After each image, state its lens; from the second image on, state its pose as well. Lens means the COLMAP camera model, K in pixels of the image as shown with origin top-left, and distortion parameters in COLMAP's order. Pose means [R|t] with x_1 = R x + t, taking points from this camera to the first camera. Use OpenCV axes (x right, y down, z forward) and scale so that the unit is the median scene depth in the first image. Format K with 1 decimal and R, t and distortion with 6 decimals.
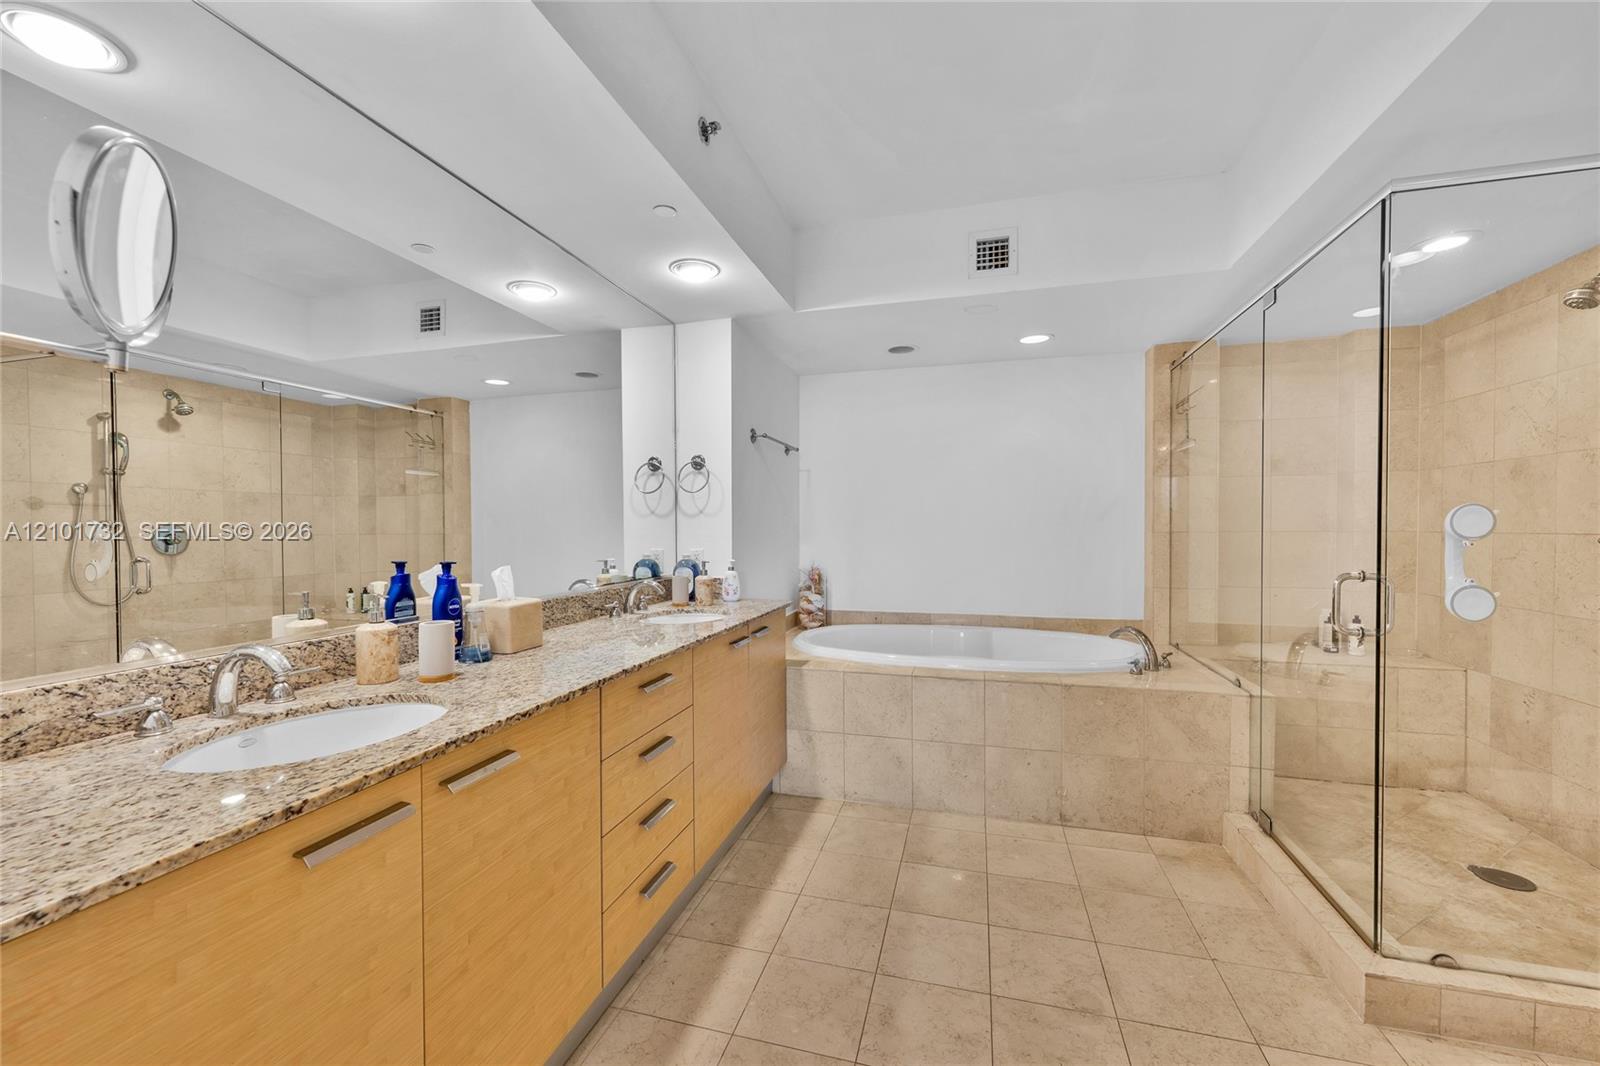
lens RADIAL K [[633.4, 0, 797.8], [0, 633.4, 536.6], [0, 0, 1]] dist [-0.002050, 0.000209]
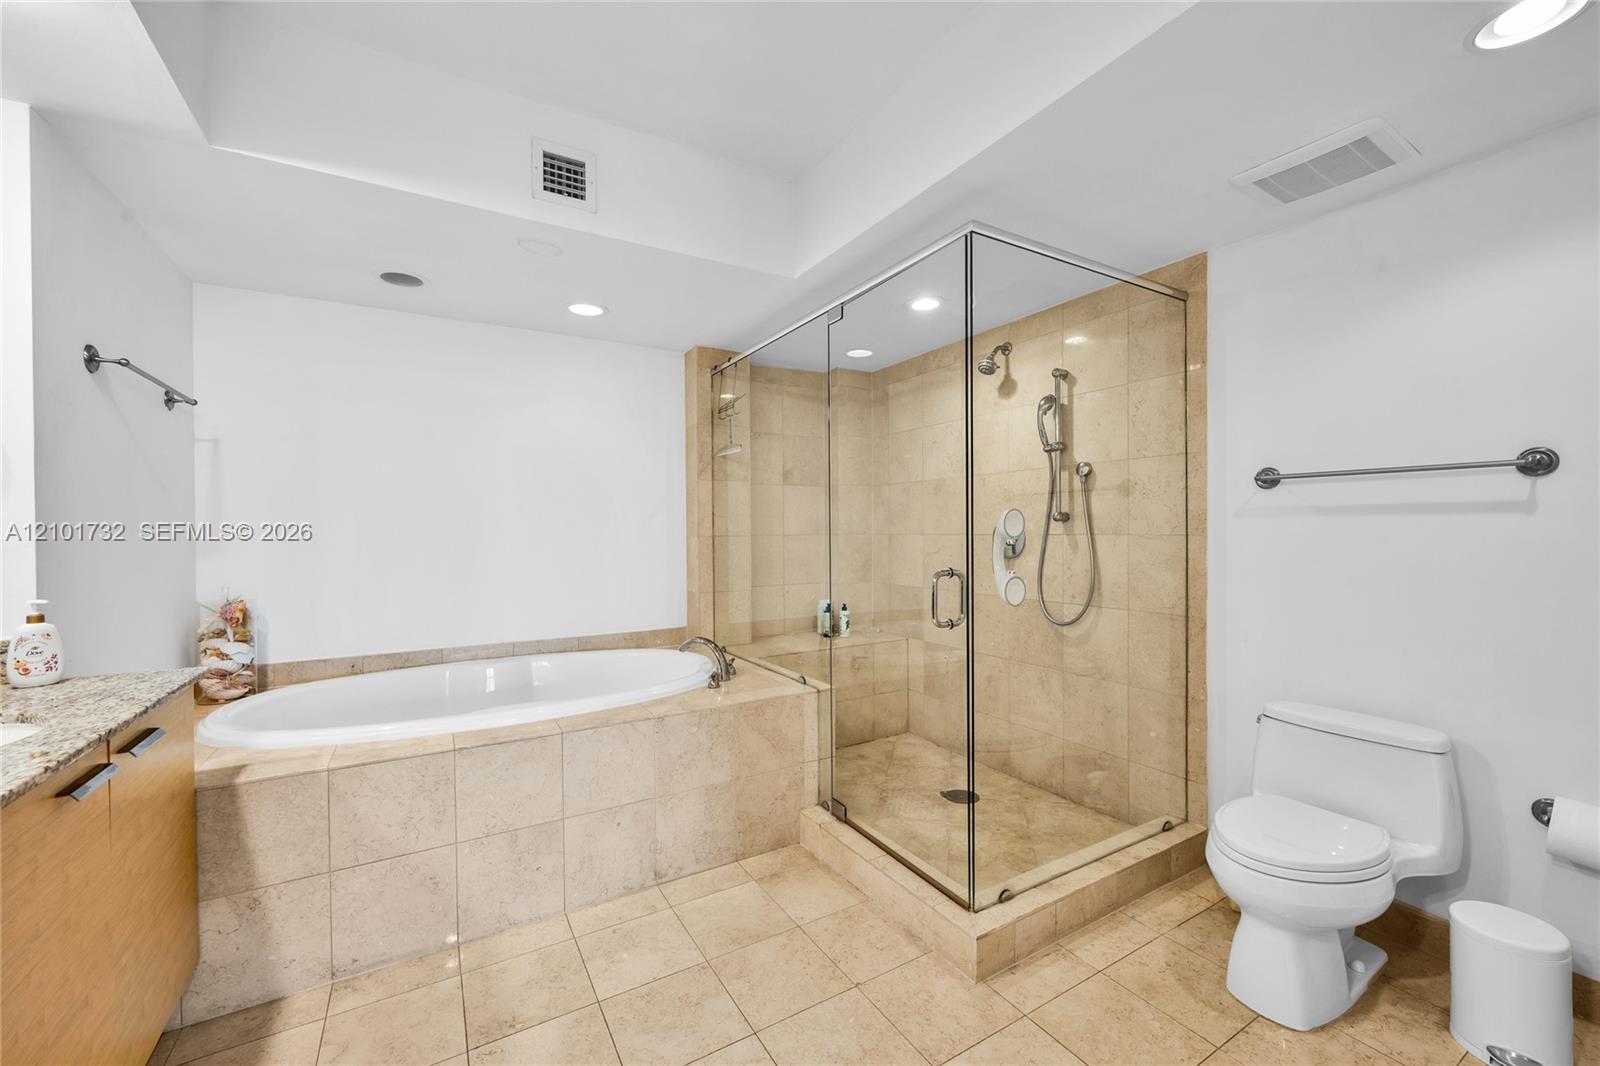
lens RADIAL K [[633.4, 0, 797.8], [0, 633.4, 536.6], [0, 0, 1]] dist [-0.002050, 0.000209]
pose [[0.691103, -0.008678, 0.722704, -0.055092], [0.016944, 0.999848, -0.004197, -0.000057], [-0.722558, 0.015146, 0.691145, 0.264465]]
